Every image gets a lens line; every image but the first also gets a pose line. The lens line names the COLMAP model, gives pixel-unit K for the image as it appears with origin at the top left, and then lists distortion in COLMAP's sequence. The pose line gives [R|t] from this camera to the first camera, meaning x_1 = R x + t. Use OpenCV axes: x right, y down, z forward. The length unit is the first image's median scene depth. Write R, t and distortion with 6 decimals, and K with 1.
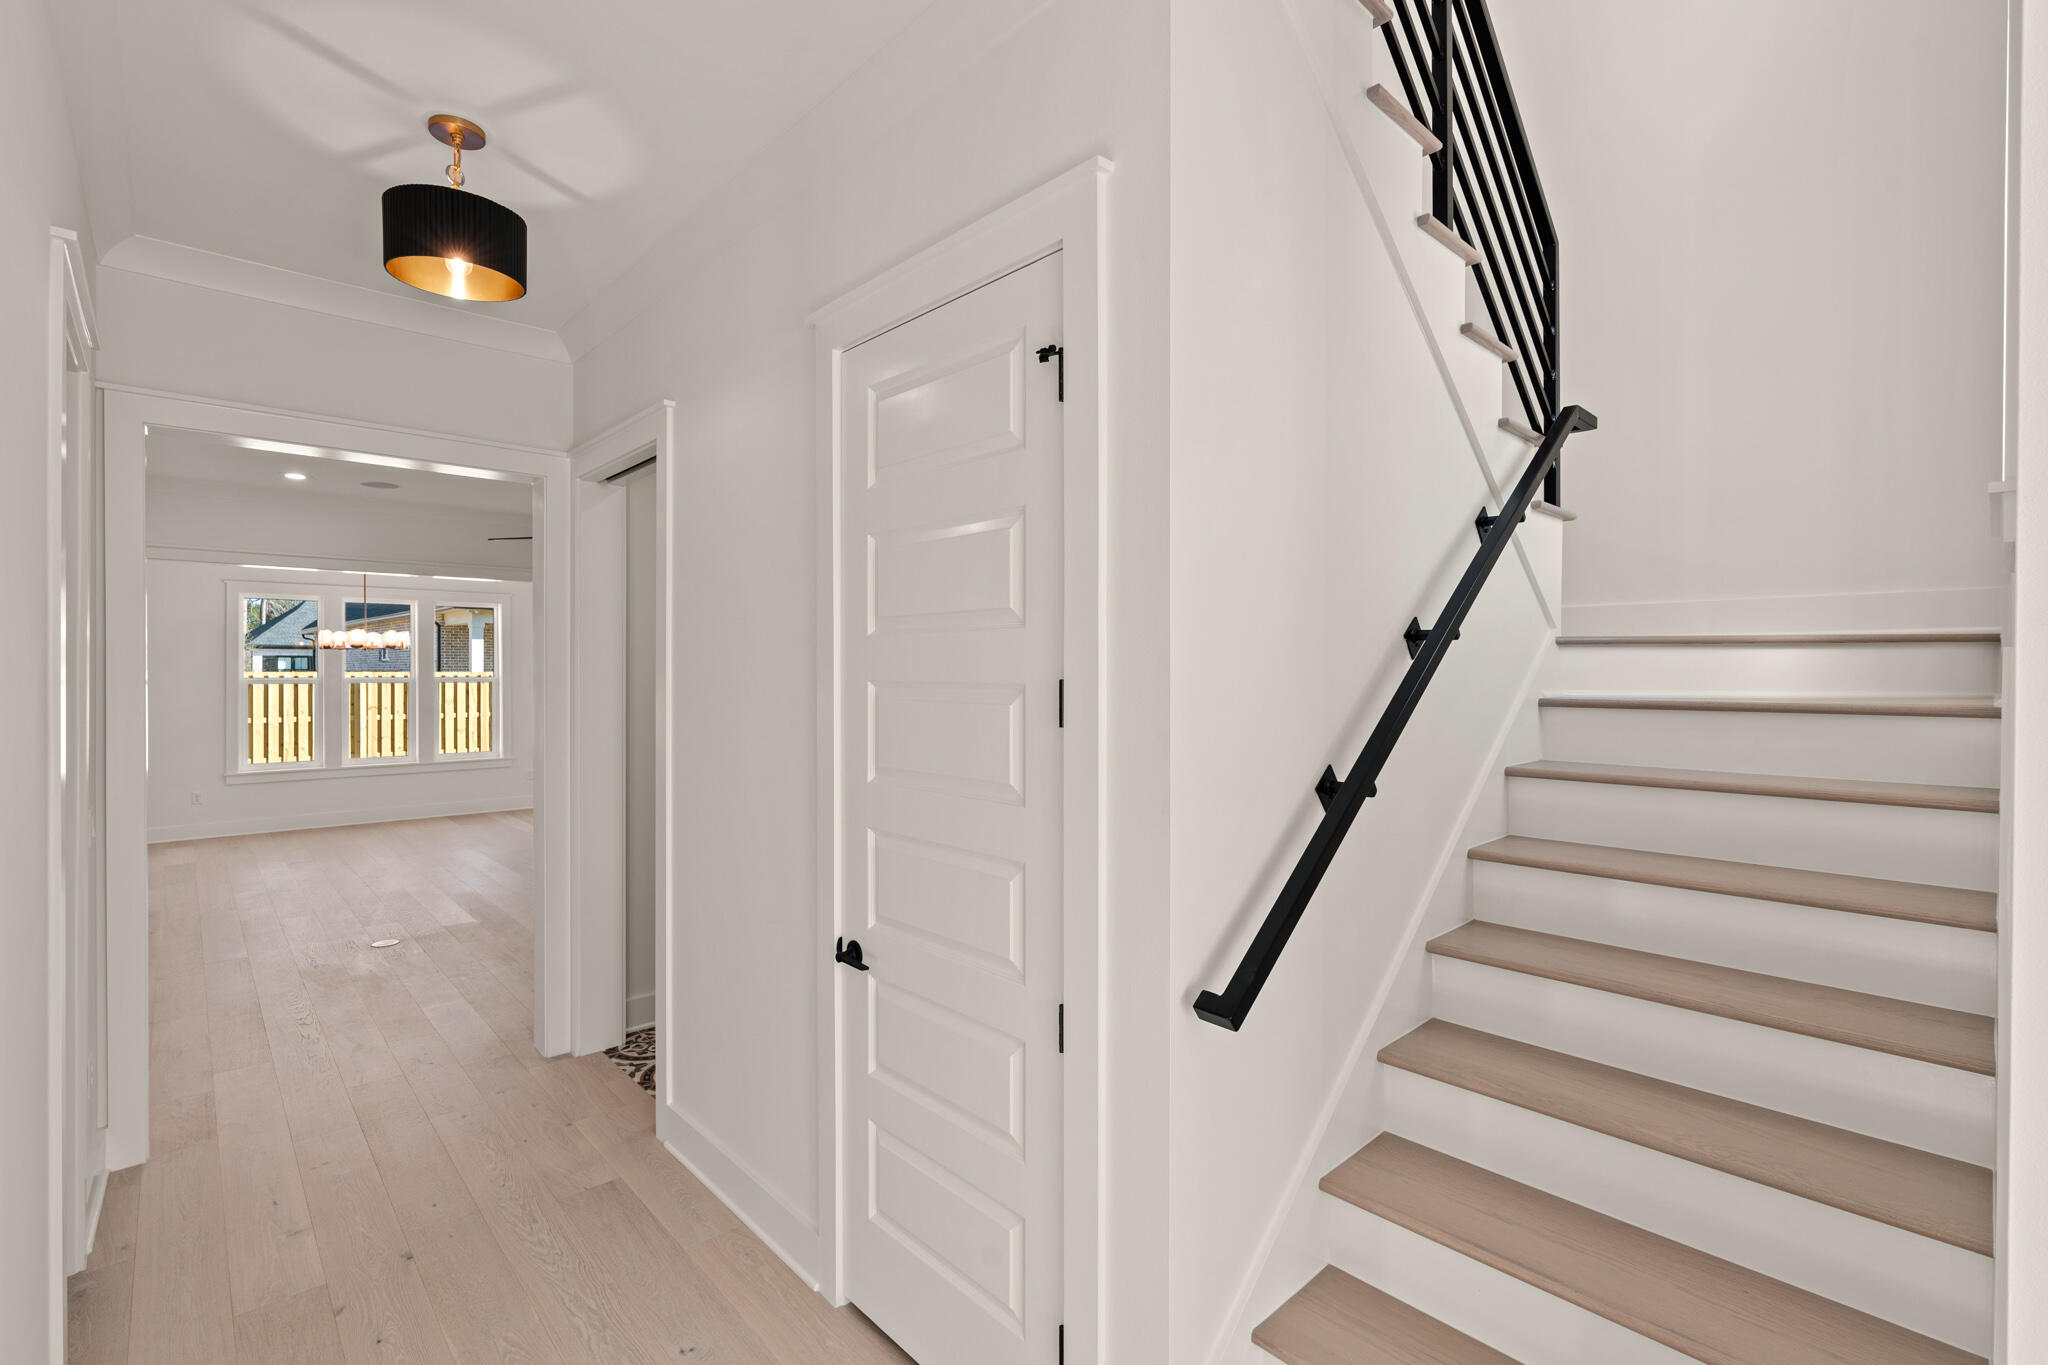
lens RADIAL K [[919.2, 0, 1026.0], [0, 919.2, 677.5], [0, 0, 1]] dist [0.000176, 0.000124]
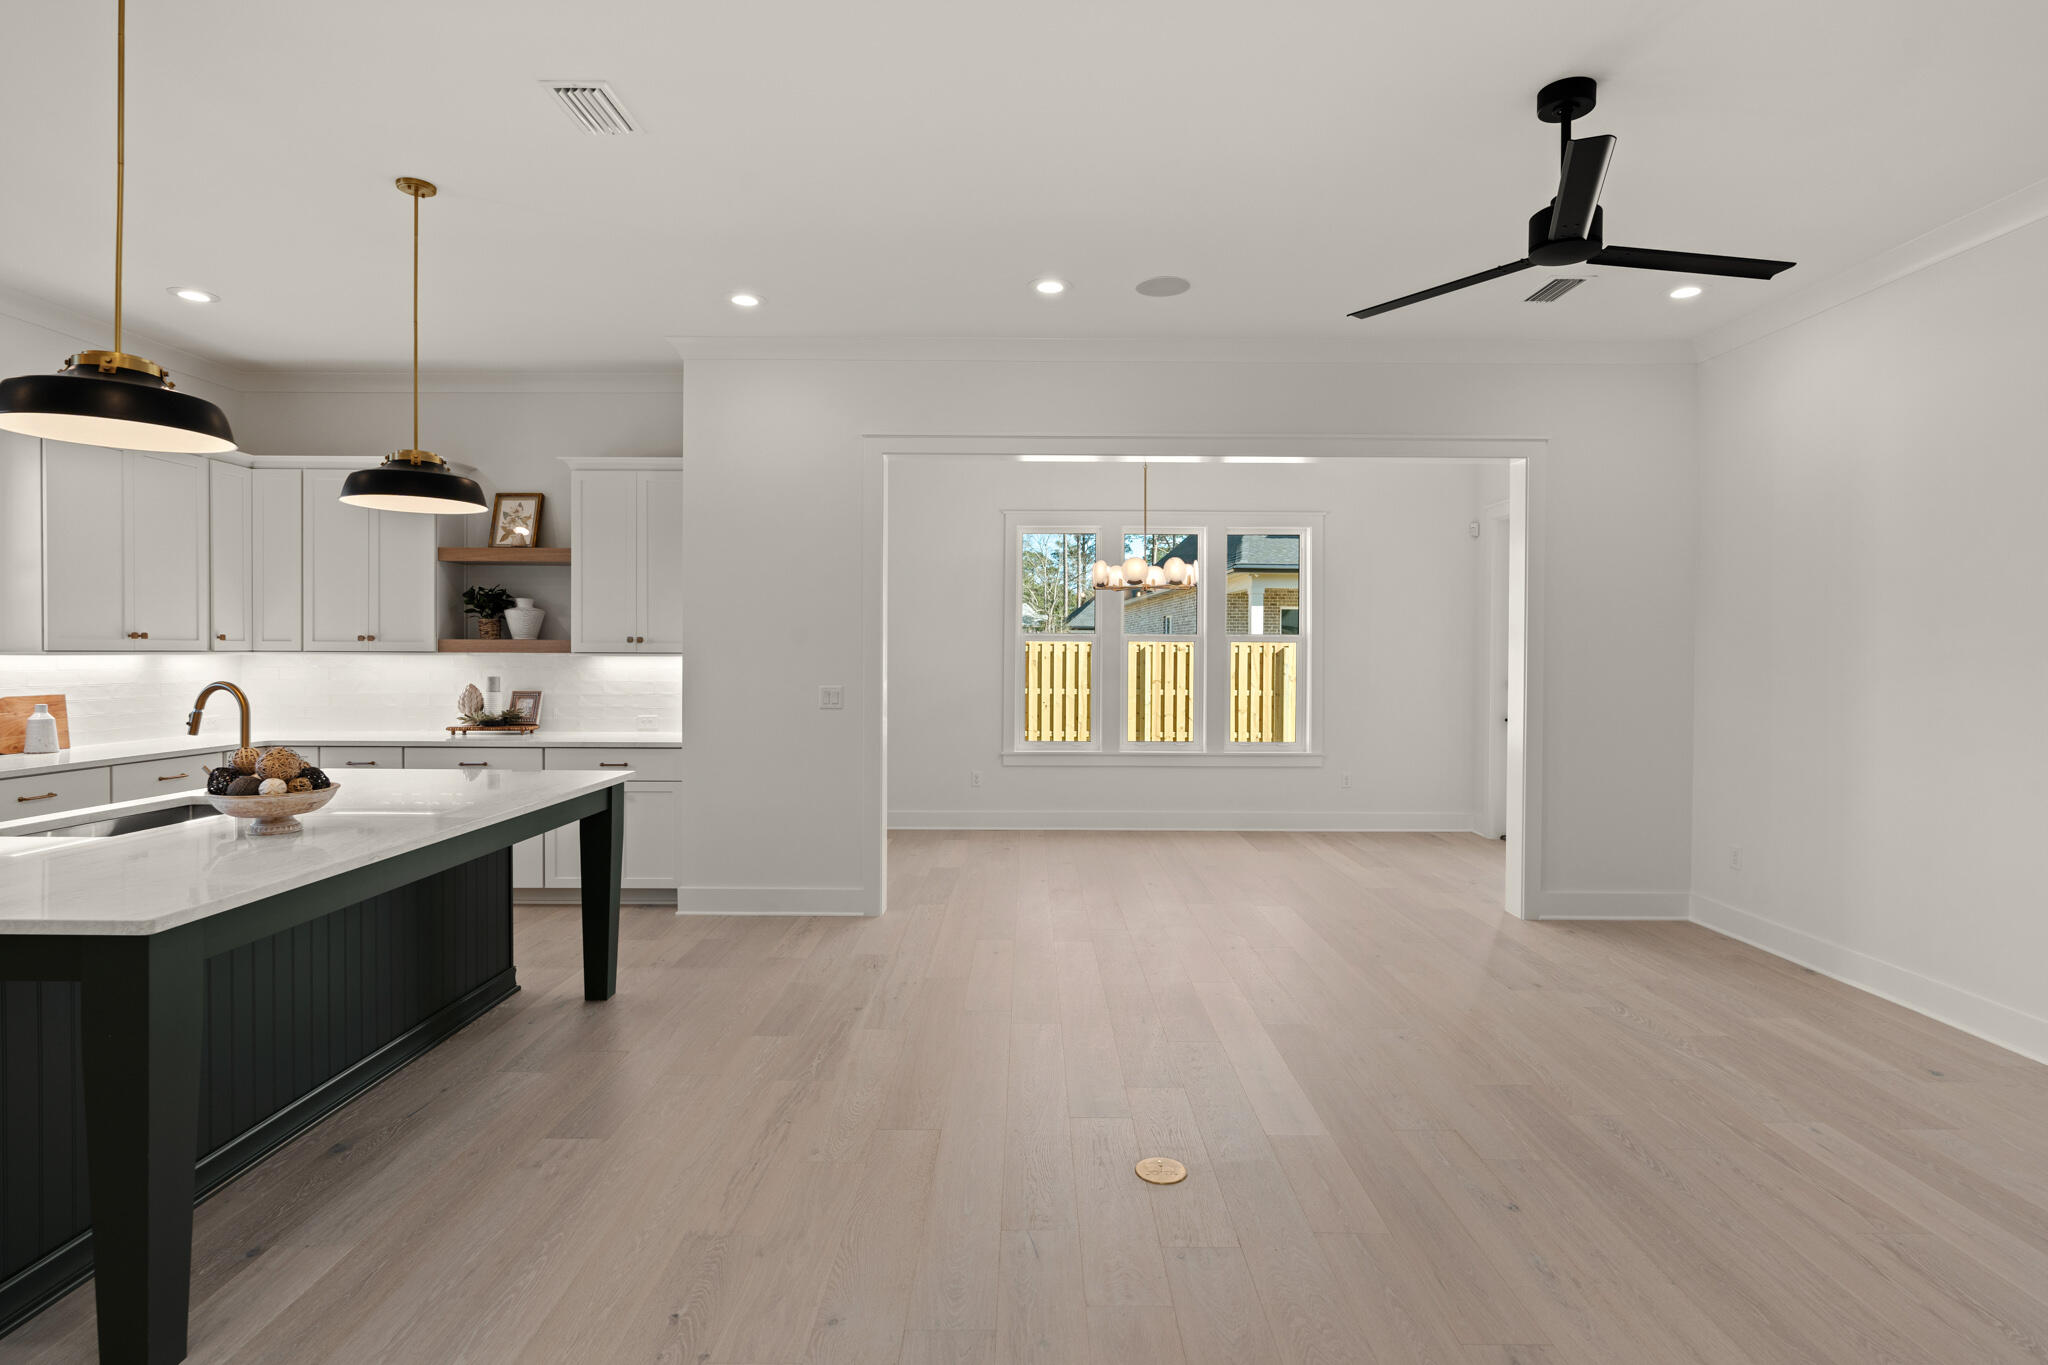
lens RADIAL K [[1036.3, 0, 1024.2], [0, 1036.3, 658.0], [0, 0, 1]] dist [-0.002190, -0.000107]
pose [[0.733454, 0.007121, -0.679701, -0.210376], [-0.009694, 0.999953, 0.000016, 0.019540], [0.679670, 0.006577, 0.733489, 0.302477]]
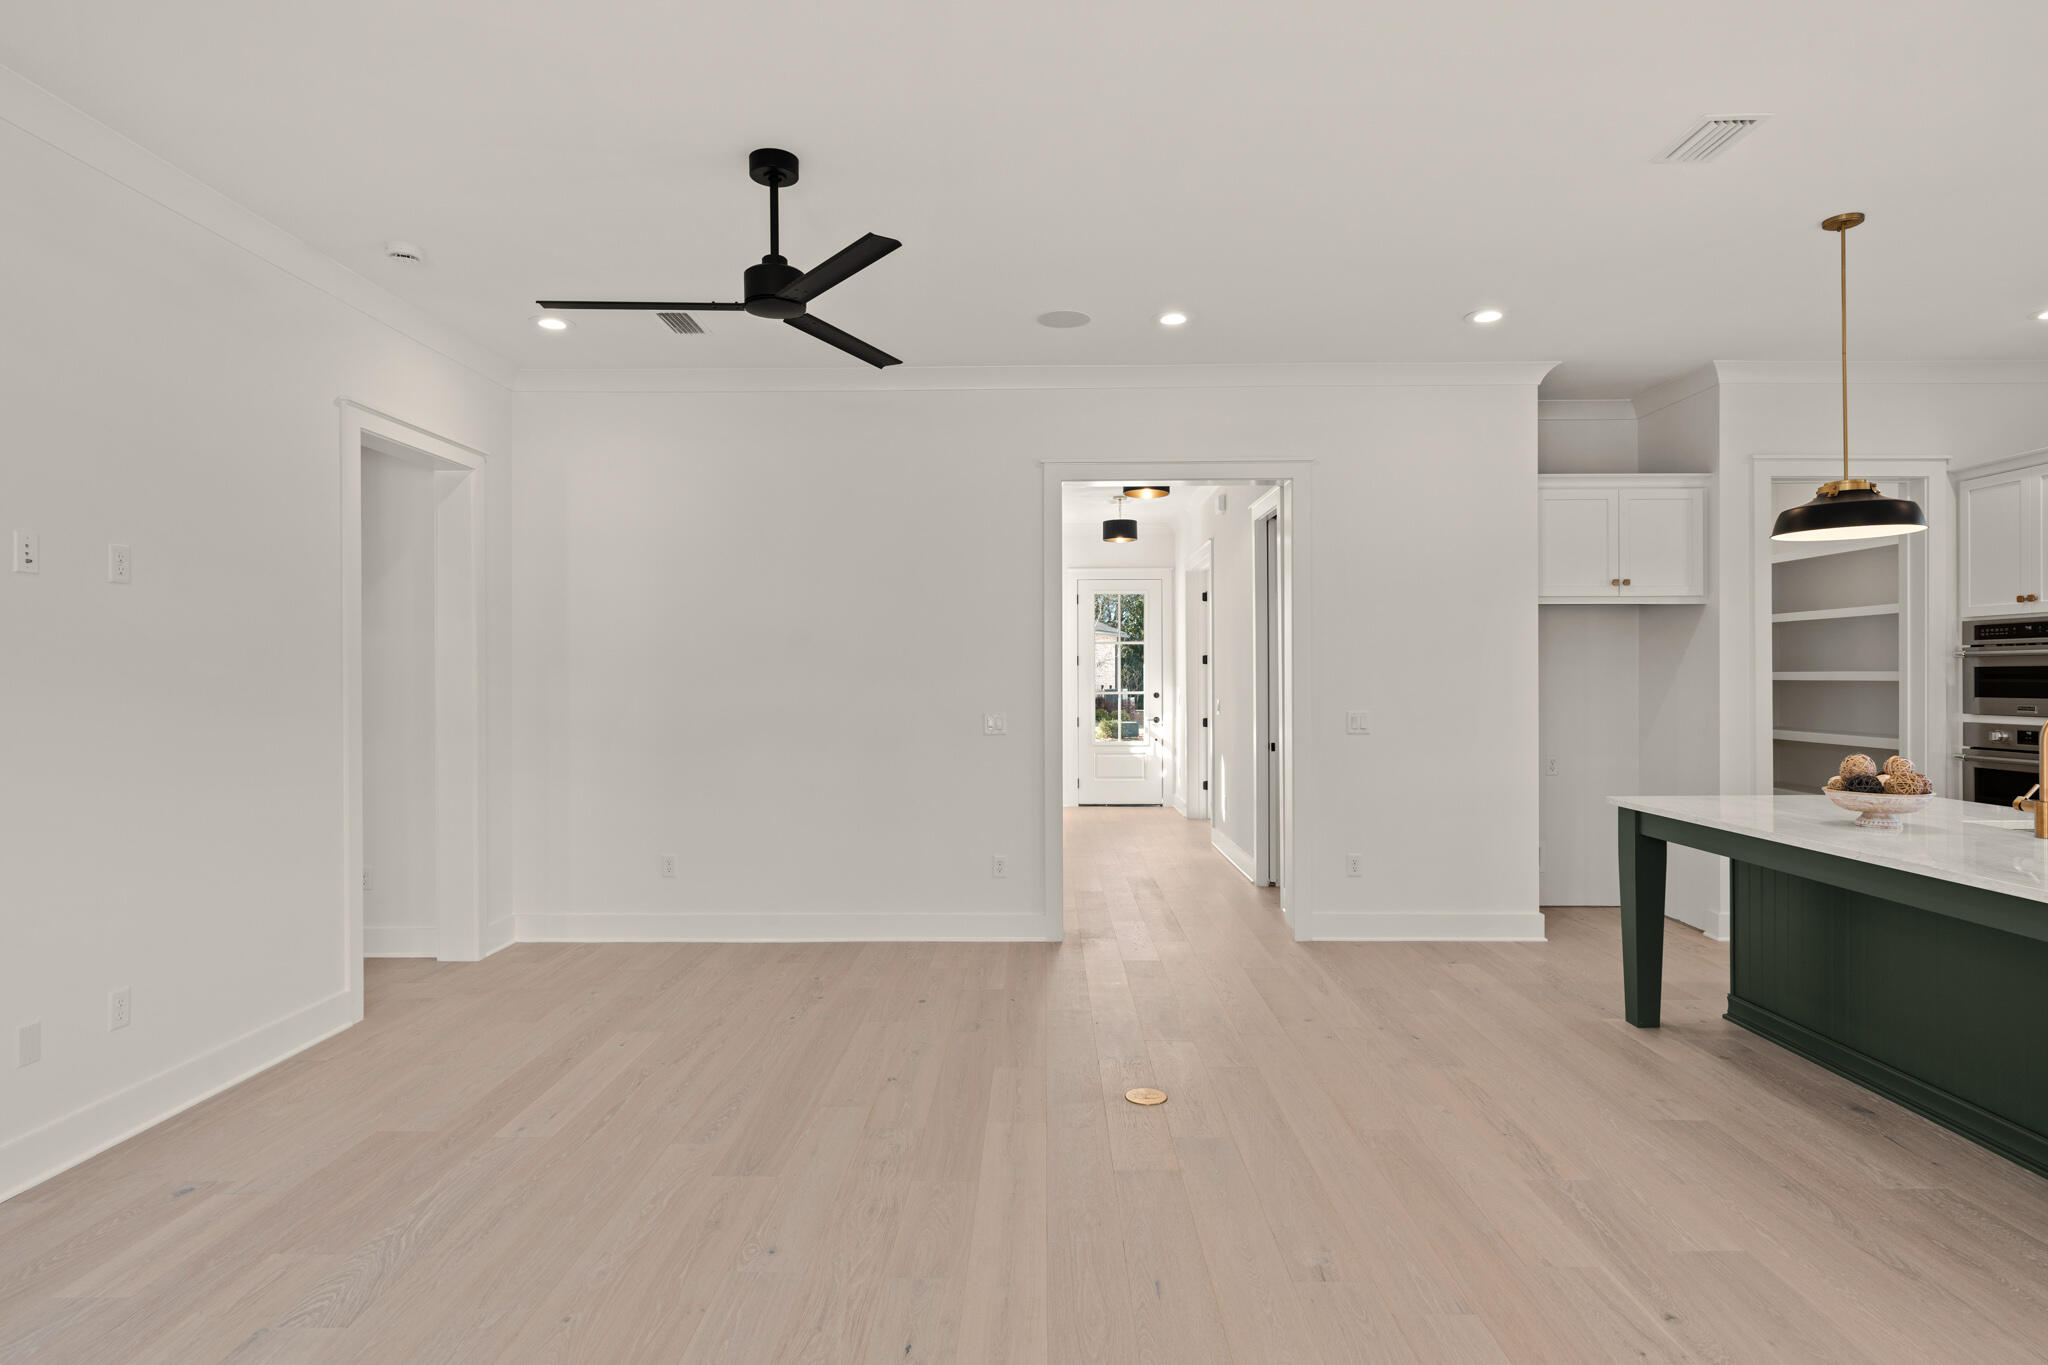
lens RADIAL K [[1102.6, 0, 1030.3], [0, 1102.6, 677.2], [0, 0, 1]] dist [-0.000090, 0.001060]
pose [[-0.727091, 0.000394, 0.686541, -0.582004], [0.007344, 0.999947, 0.007203, 0.015150], [-0.686502, 0.010279, -0.727055, 0.806122]]
